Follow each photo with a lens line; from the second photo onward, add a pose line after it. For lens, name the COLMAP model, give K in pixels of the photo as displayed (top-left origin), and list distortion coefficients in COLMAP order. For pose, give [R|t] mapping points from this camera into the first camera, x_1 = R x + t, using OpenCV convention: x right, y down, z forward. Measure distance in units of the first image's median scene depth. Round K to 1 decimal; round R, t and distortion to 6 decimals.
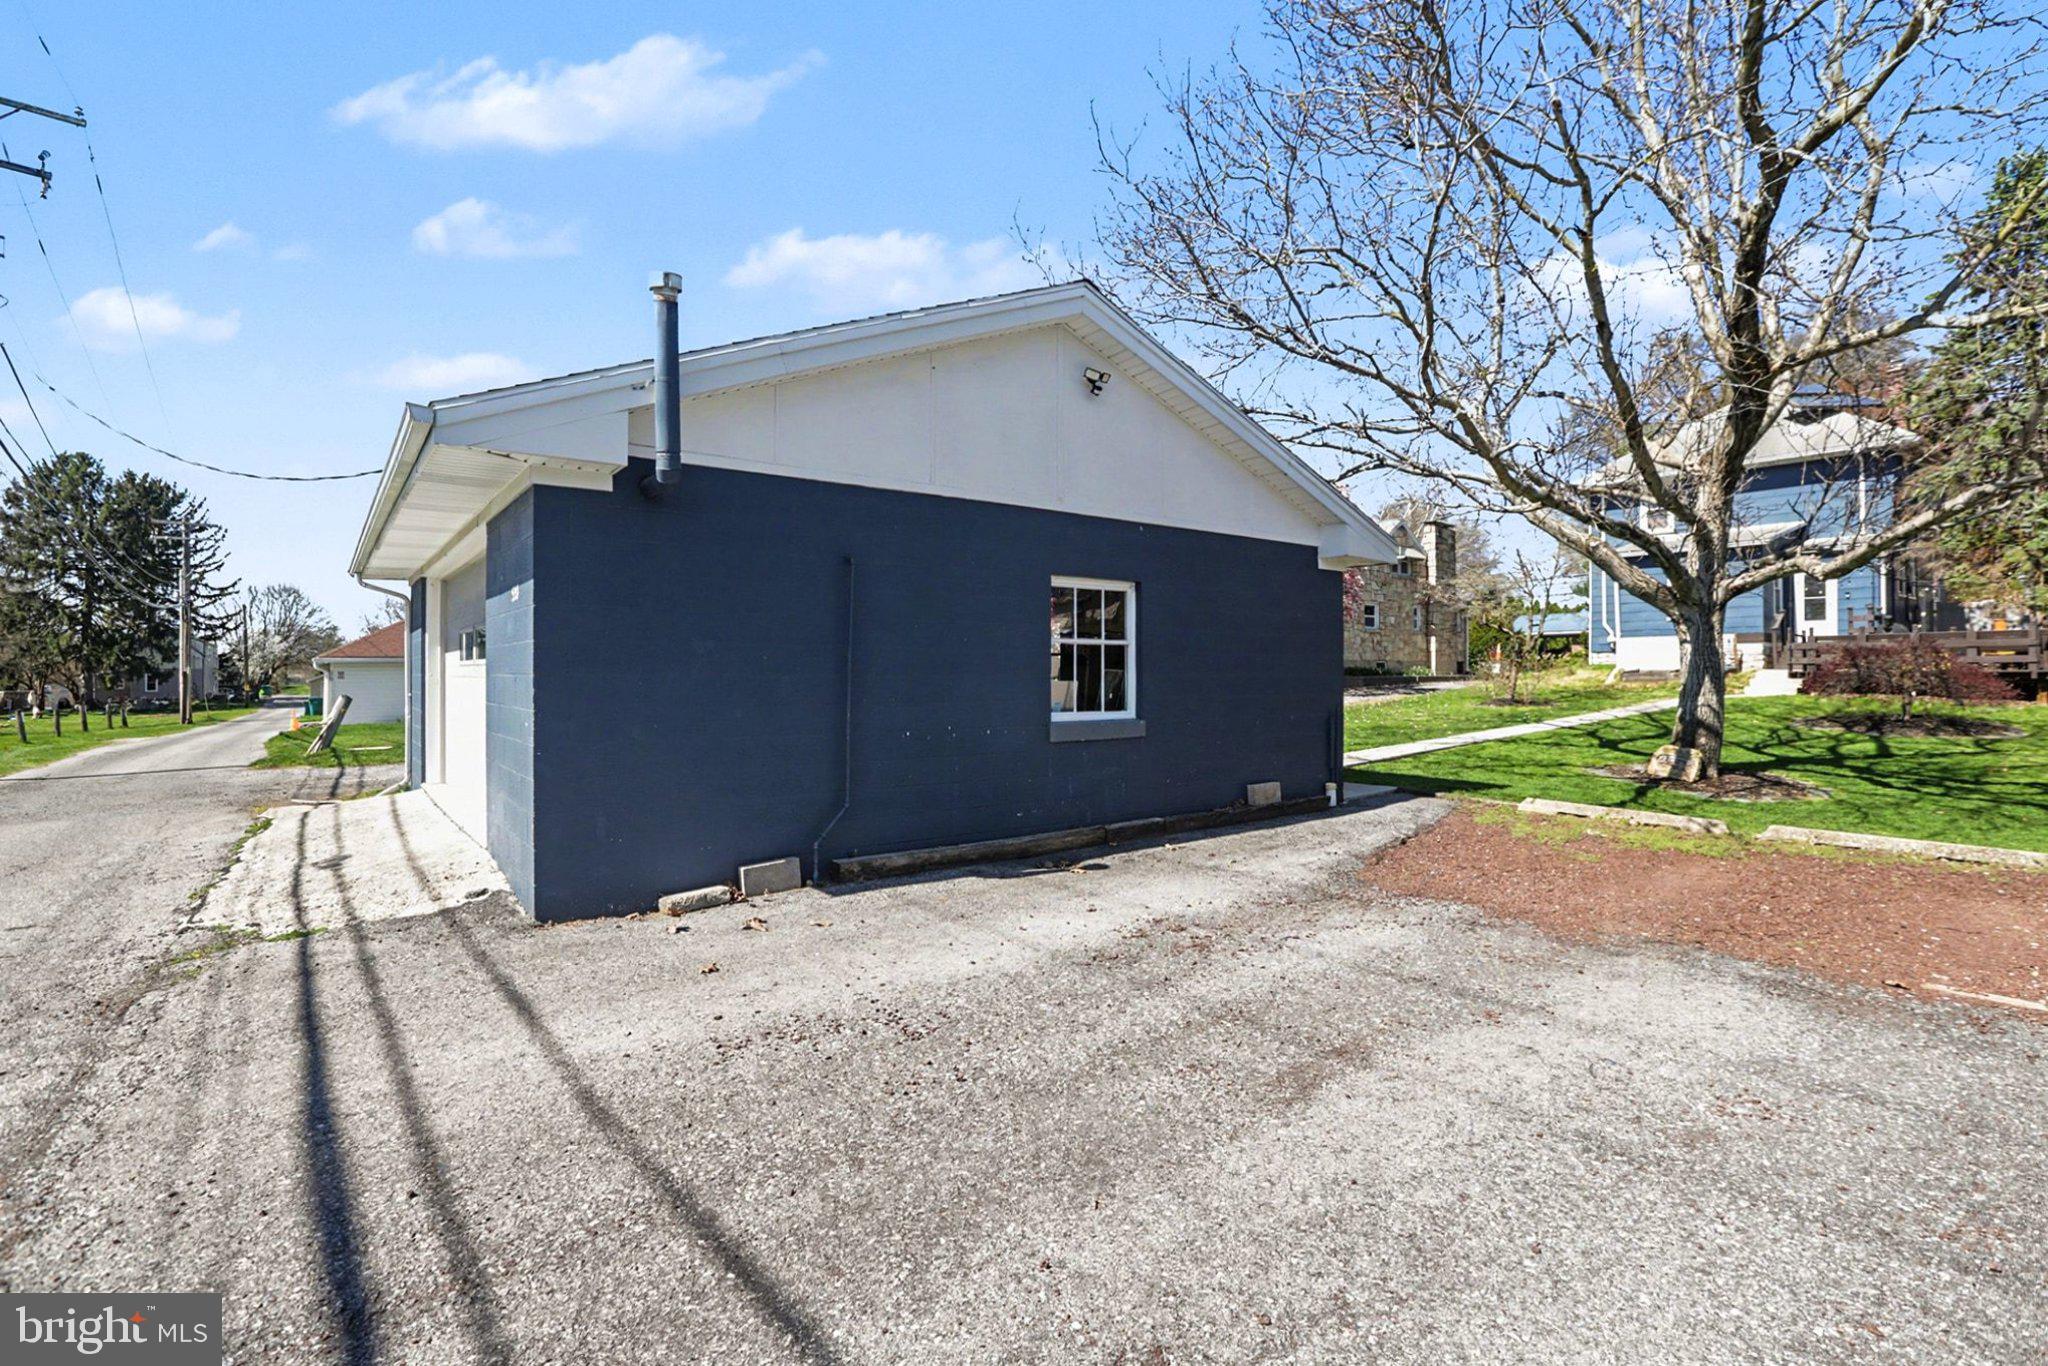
lens RADIAL K [[950.4, 0, 1028.0], [0, 950.4, 678.2], [0, 0, 1]] dist [-0.047699, 0.014205]
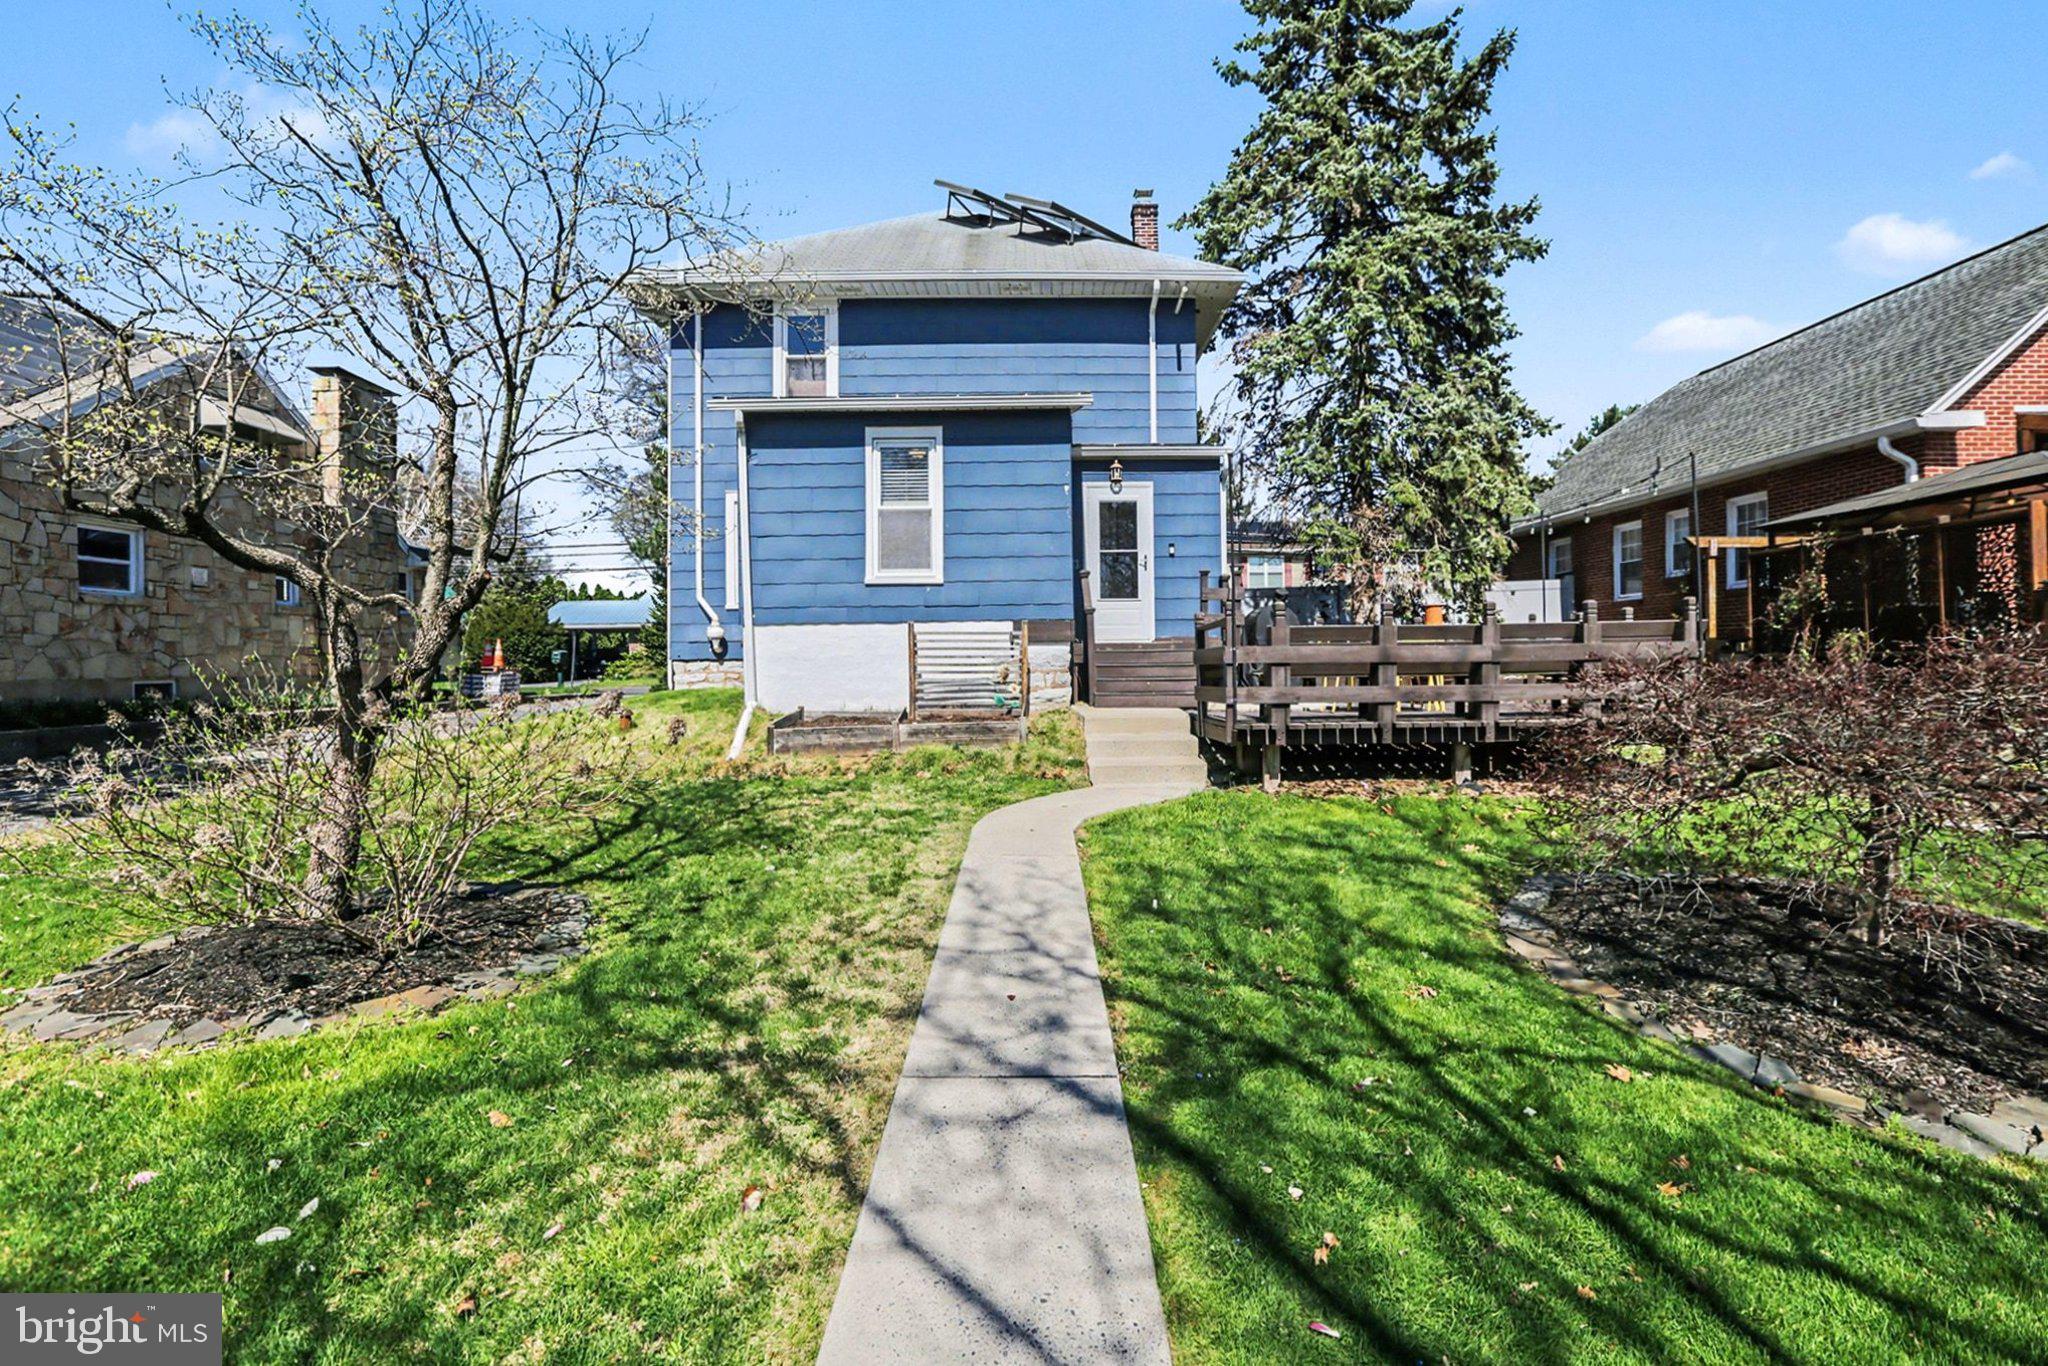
lens RADIAL K [[951.7, 0, 1031.5], [0, 951.7, 662.0], [0, 0, 1]] dist [-0.052471, 0.022498]
pose [[0.597810, -0.001908, 0.801635, 0.273975], [0.014144, 0.999867, -0.008167, -0.016285], [-0.801513, 0.016221, 0.597758, 0.473984]]
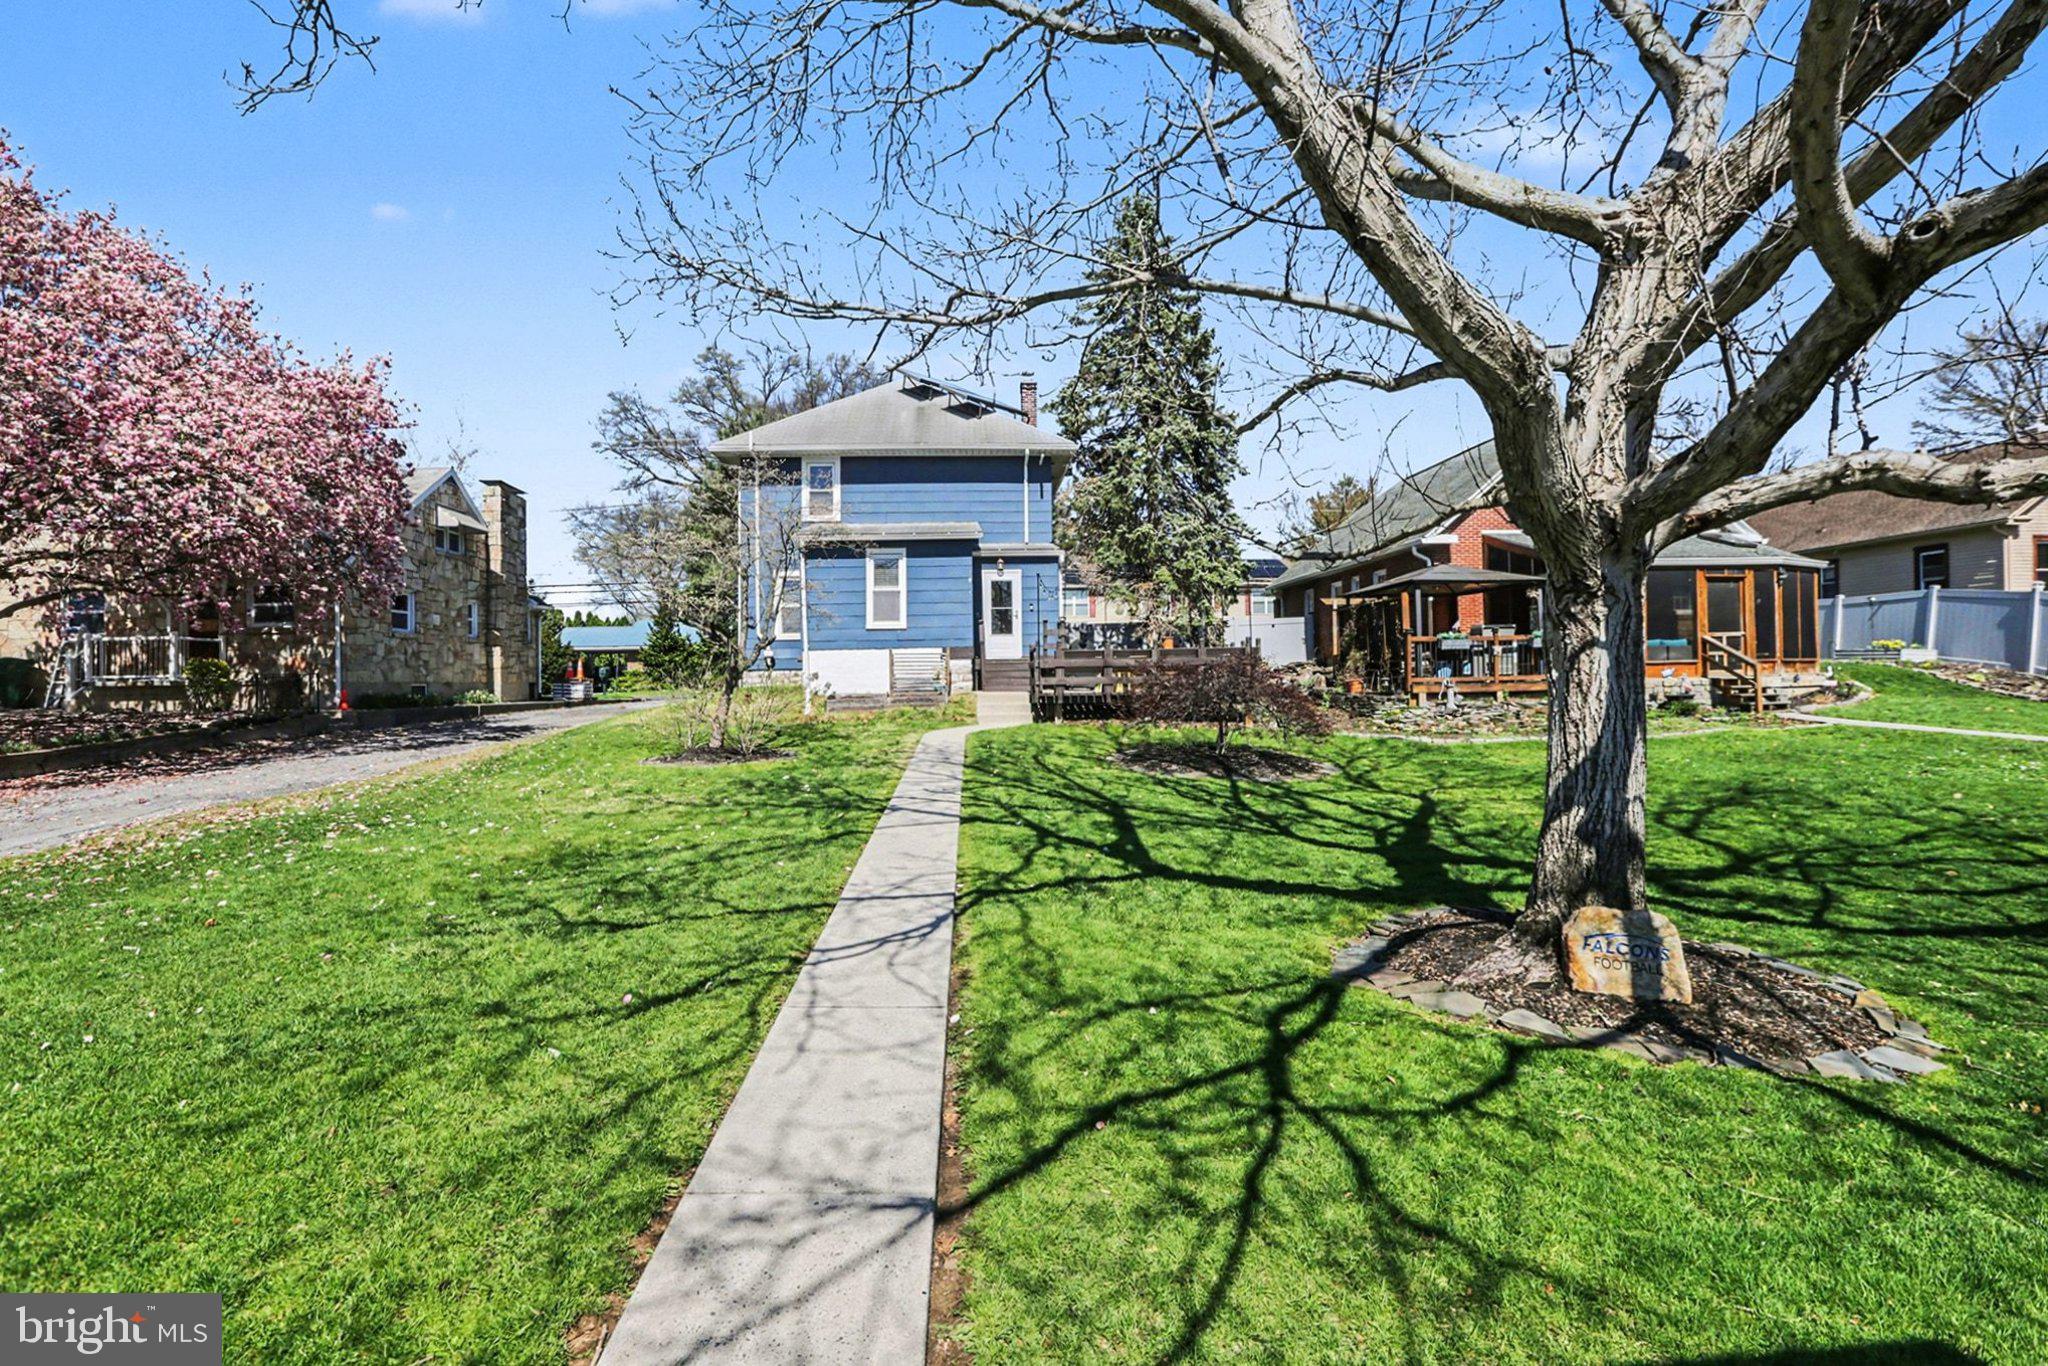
lens RADIAL K [[951.7, 0, 1031.5], [0, 951.7, 662.0], [0, 0, 1]] dist [-0.052471, 0.022498]
pose [[0.545769, 0.012561, 0.837842, 0.070658], [0.019539, 0.999425, -0.027711, -0.006629], [-0.837708, 0.031494, 0.545210, 0.309175]]
